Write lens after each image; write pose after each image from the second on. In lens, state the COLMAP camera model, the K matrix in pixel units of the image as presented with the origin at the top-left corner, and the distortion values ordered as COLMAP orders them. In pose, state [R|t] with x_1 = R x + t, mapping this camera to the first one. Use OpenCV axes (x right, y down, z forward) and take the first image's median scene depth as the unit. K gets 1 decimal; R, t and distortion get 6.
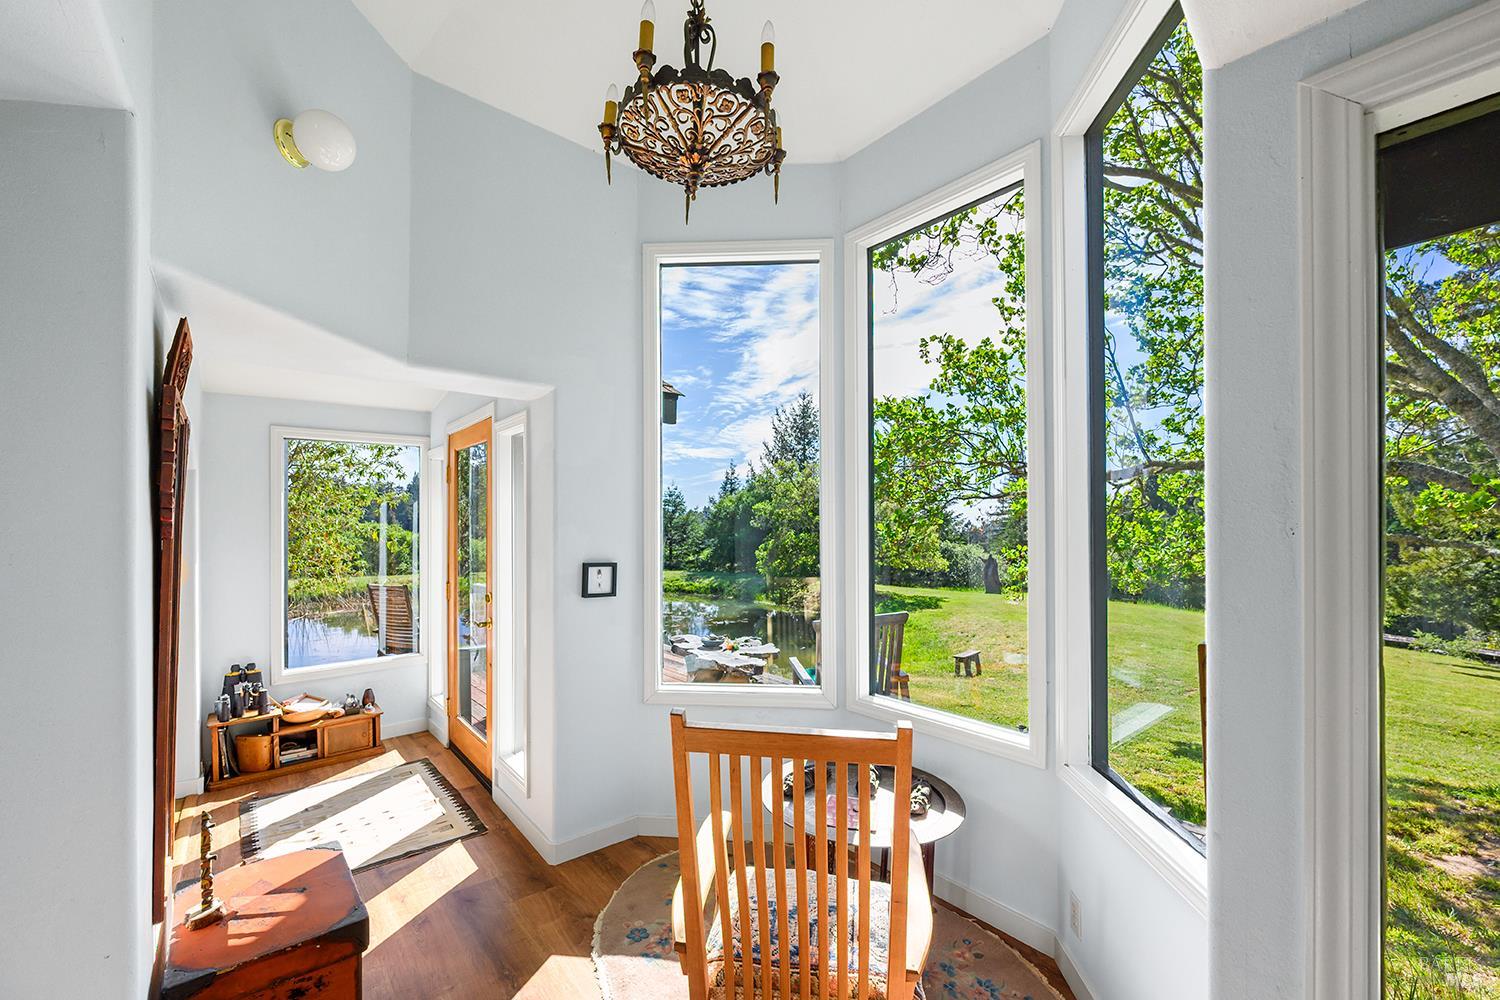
lens RADIAL K [[620.3, 0, 748.3], [0, 620.3, 515.3], [0, 0, 1]] dist [0.000957, 0.000167]
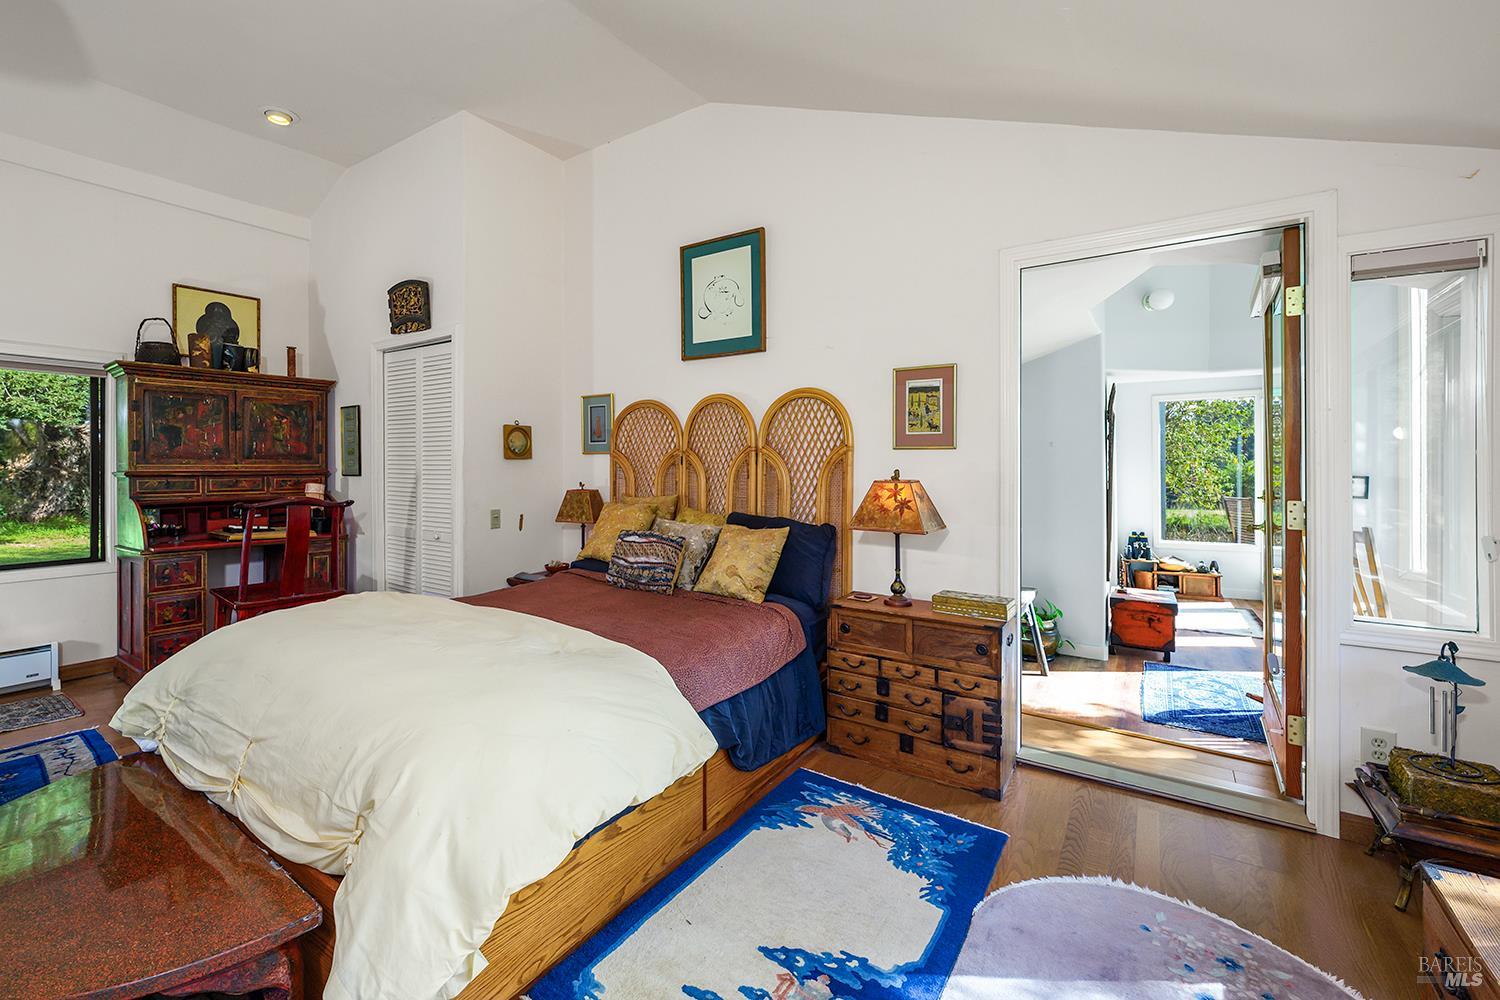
lens RADIAL K [[620.3, 0, 740.9], [0, 620.3, 457.9], [0, 0, 1]] dist [0.000957, 0.000167]
pose [[0.303047, 0.004788, -0.952964, 0.531516], [0.011687, 0.999894, 0.008740, 0.001329], [0.952904, -0.013786, 0.302959, -0.616874]]
